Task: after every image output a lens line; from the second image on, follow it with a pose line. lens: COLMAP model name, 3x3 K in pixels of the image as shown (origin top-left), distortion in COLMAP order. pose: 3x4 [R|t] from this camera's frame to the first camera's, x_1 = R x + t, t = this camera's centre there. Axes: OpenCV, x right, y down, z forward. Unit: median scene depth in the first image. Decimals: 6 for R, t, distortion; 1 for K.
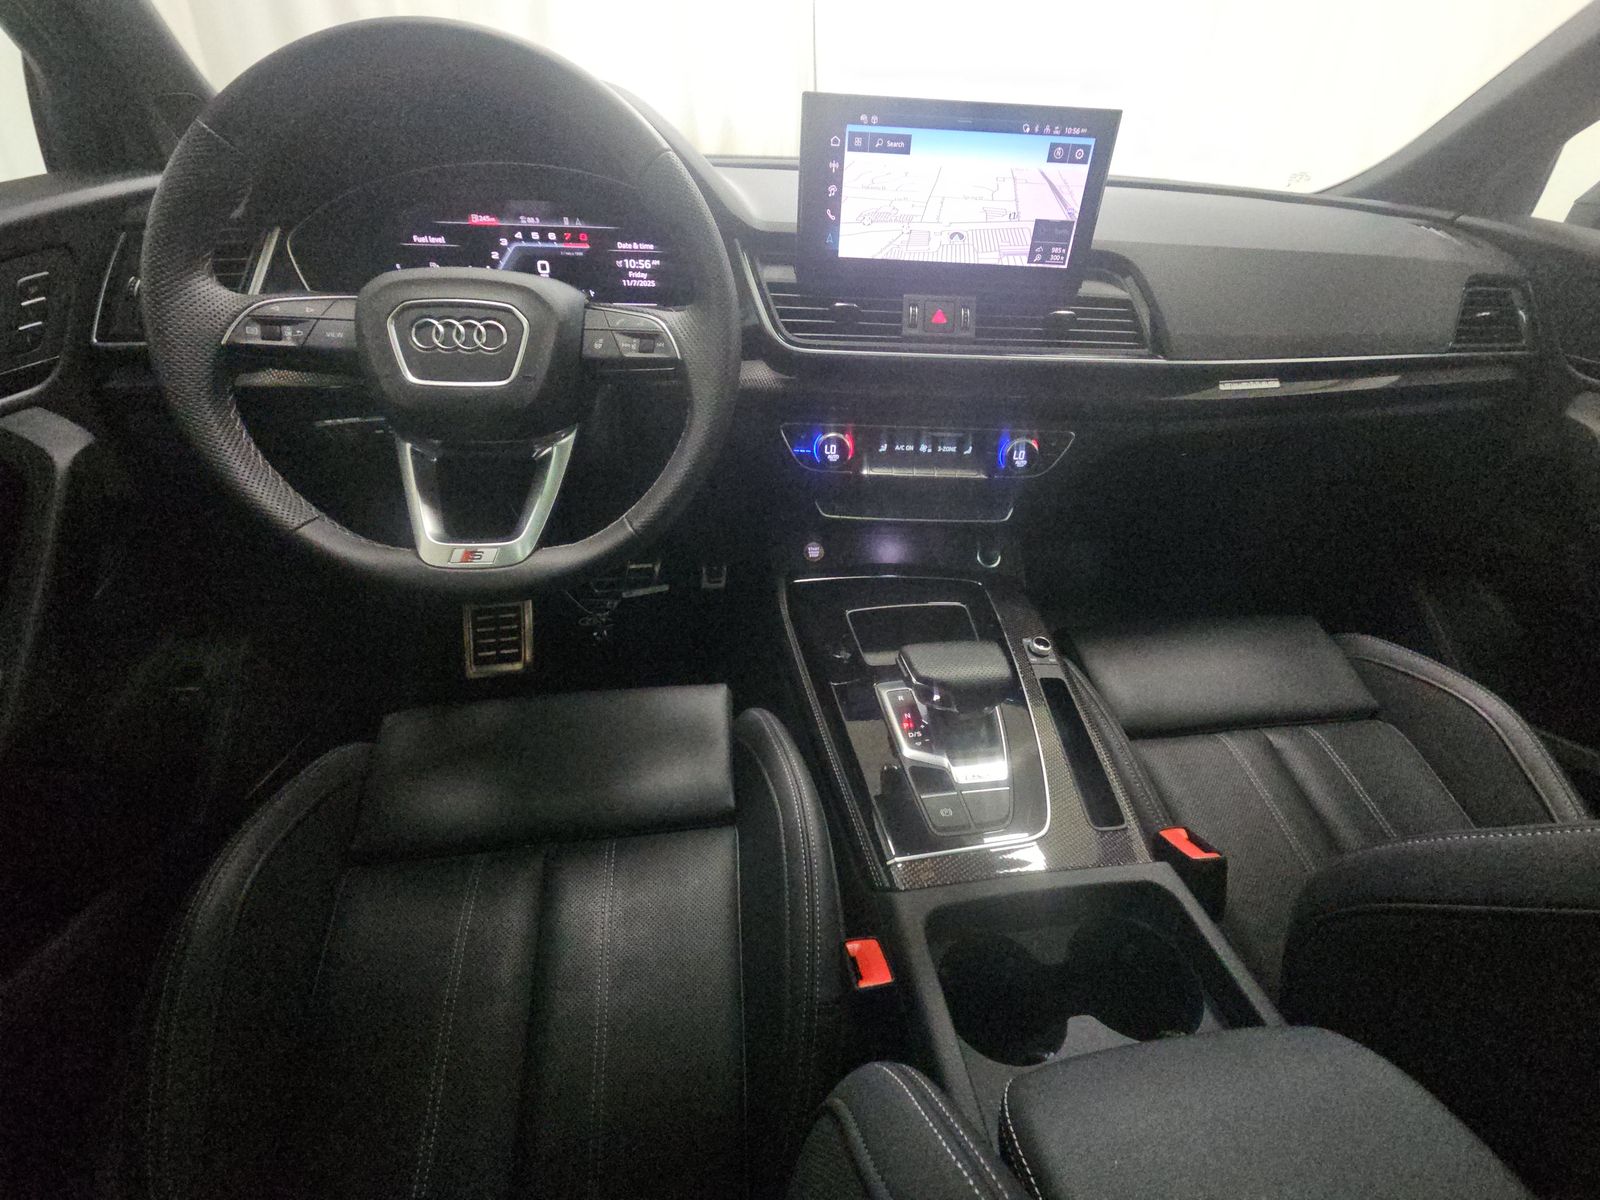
lens RADIAL K [[641.4, 0, 794.7], [0, 641.4, 604.2], [0, 0, 1]] dist [-0.001568, -0.000725]
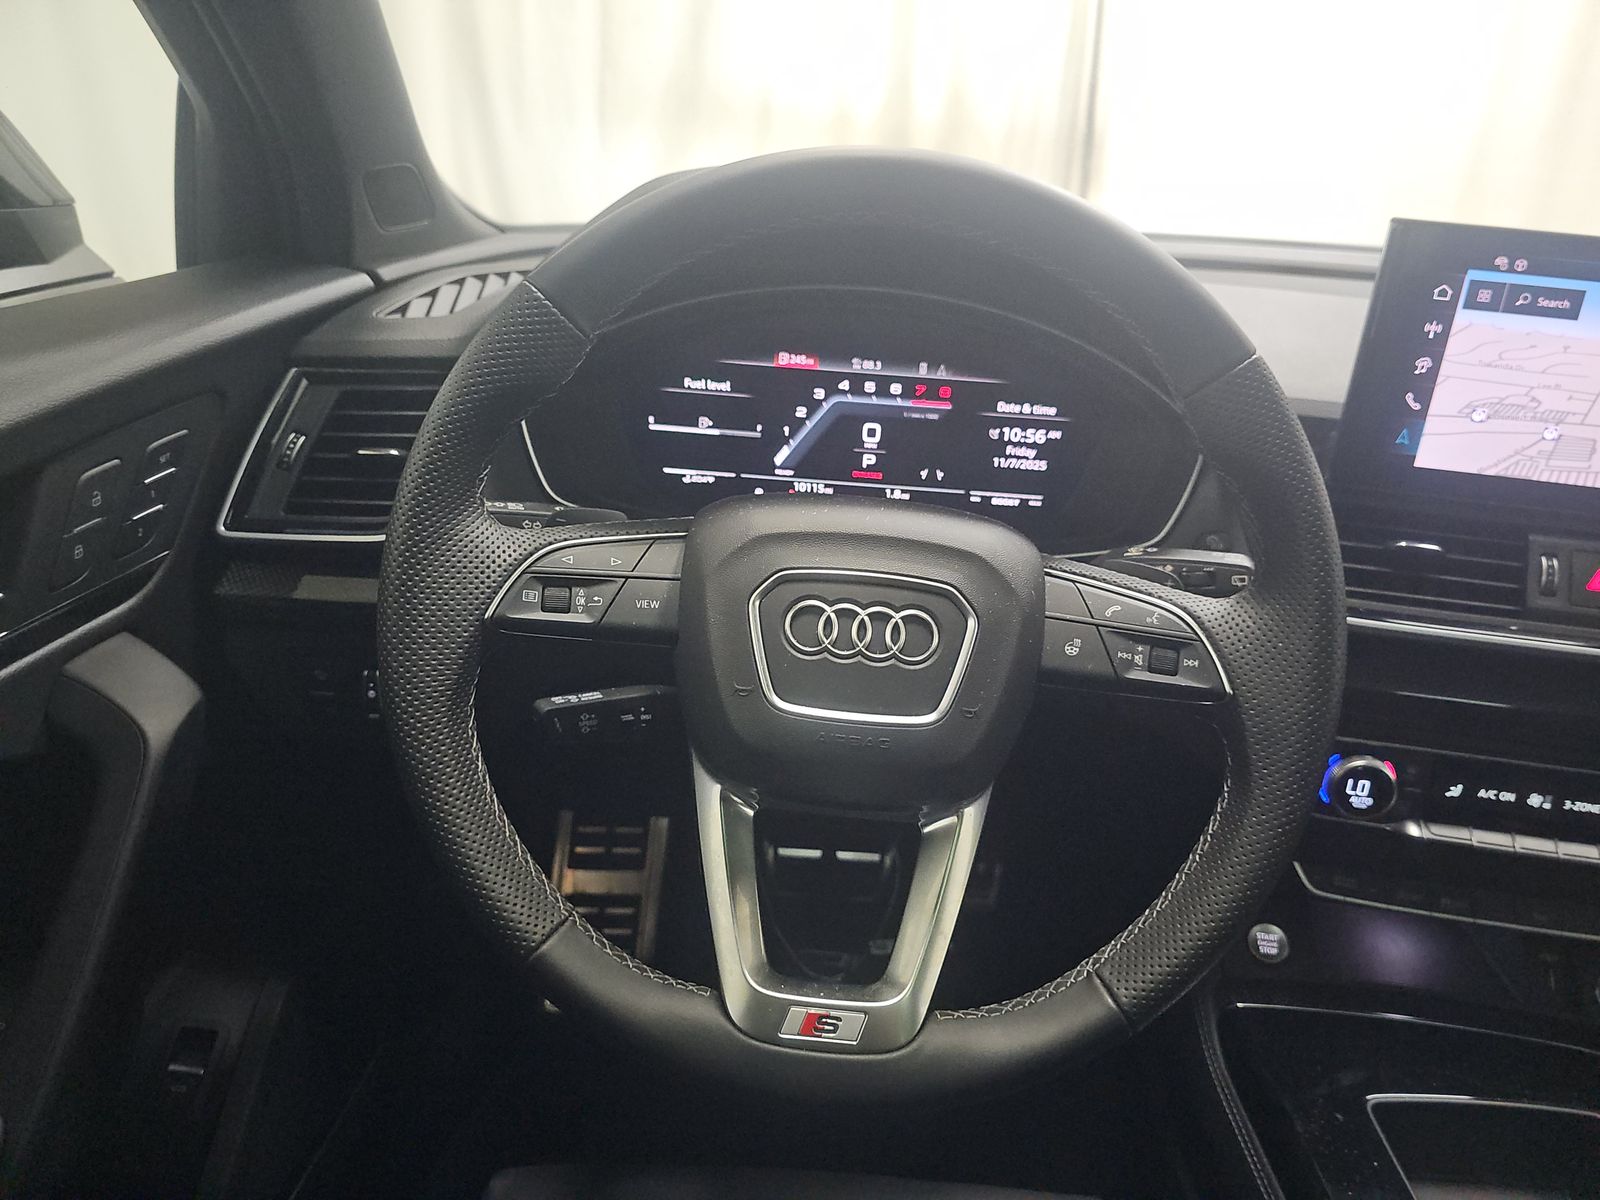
lens RADIAL K [[1071.0, 0, 806.6], [0, 1071.0, 608.9], [0, 0, 1]] dist [0.009298, -0.014526]
pose [[0.985306, 0.095312, -0.141734, -0.316960], [-0.119821, 0.977087, -0.175908, -0.190800], [0.121720, 0.190306, 0.974150, 0.037111]]
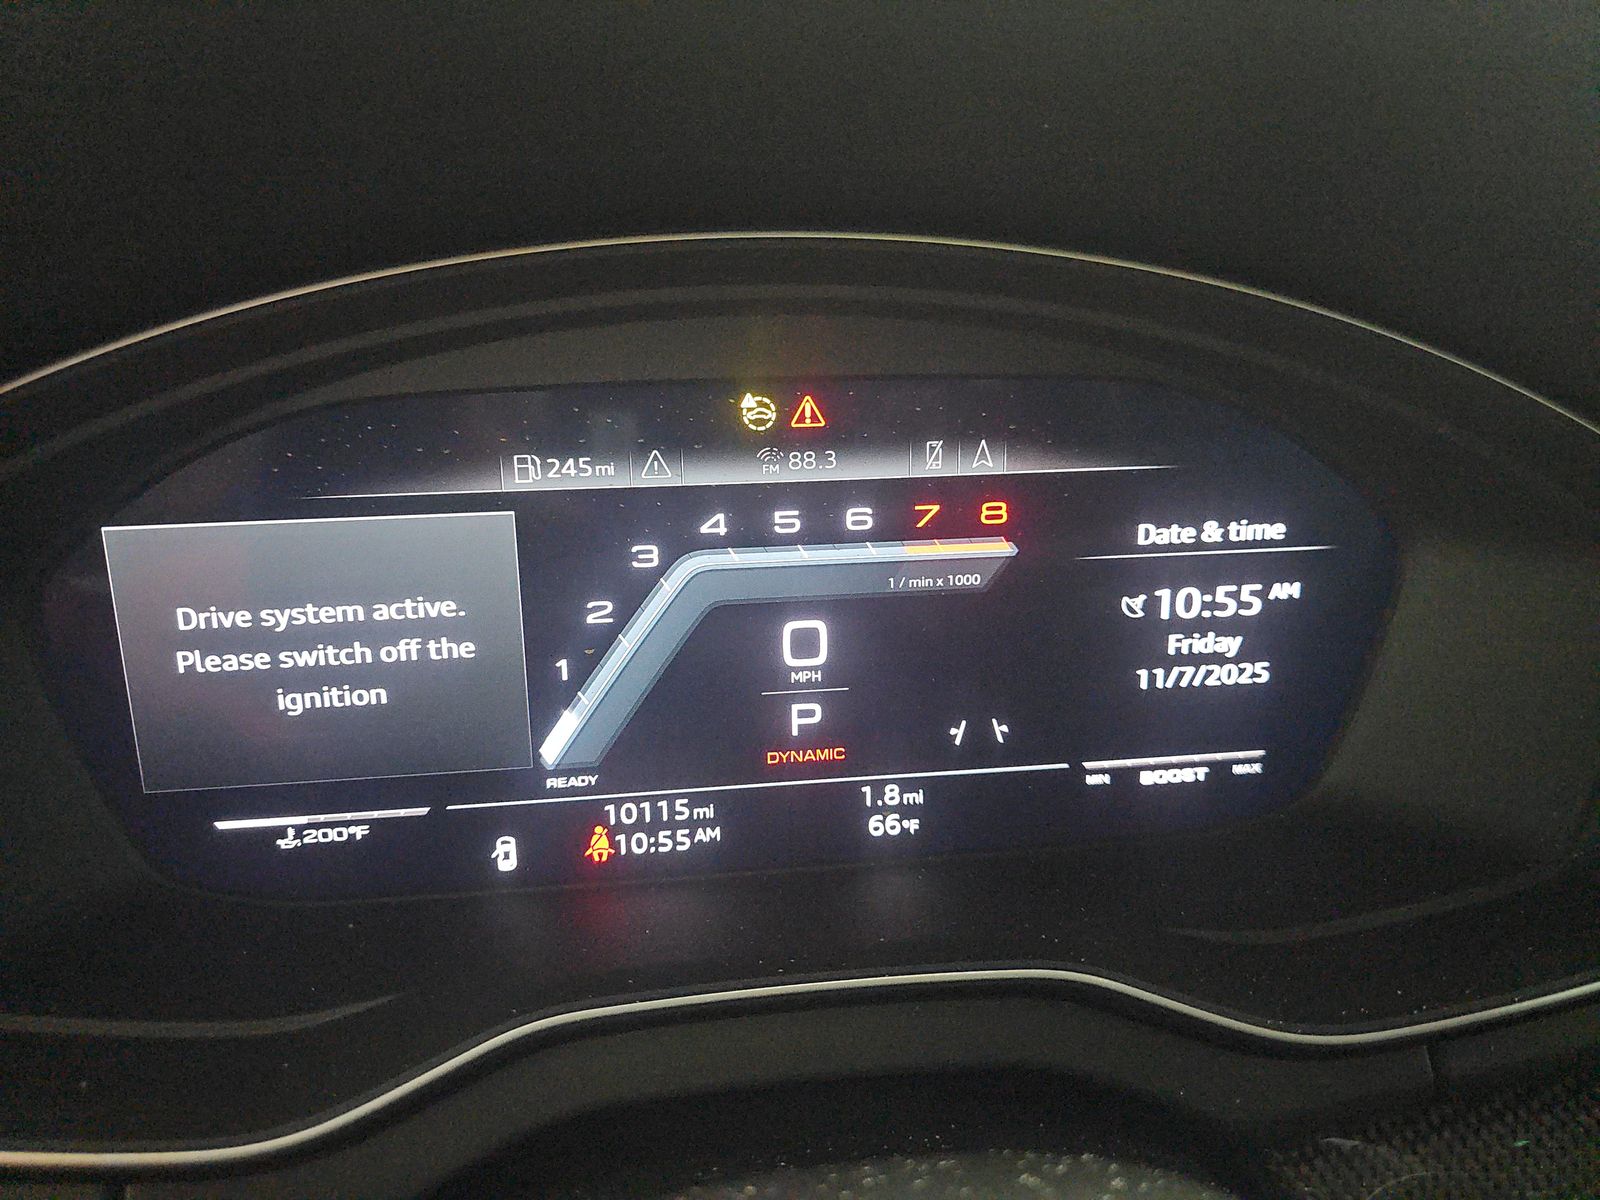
lens RADIAL K [[1071.0, 0, 801.0], [0, 1071.0, 592.3], [0, 0, 1]] dist [0.009298, -0.014526]
pose [[0.998513, -0.035166, -0.041657, -0.408786], [0.022262, 0.960542, -0.277243, -0.477876], [0.049763, 0.275904, 0.959896, 0.698325]]
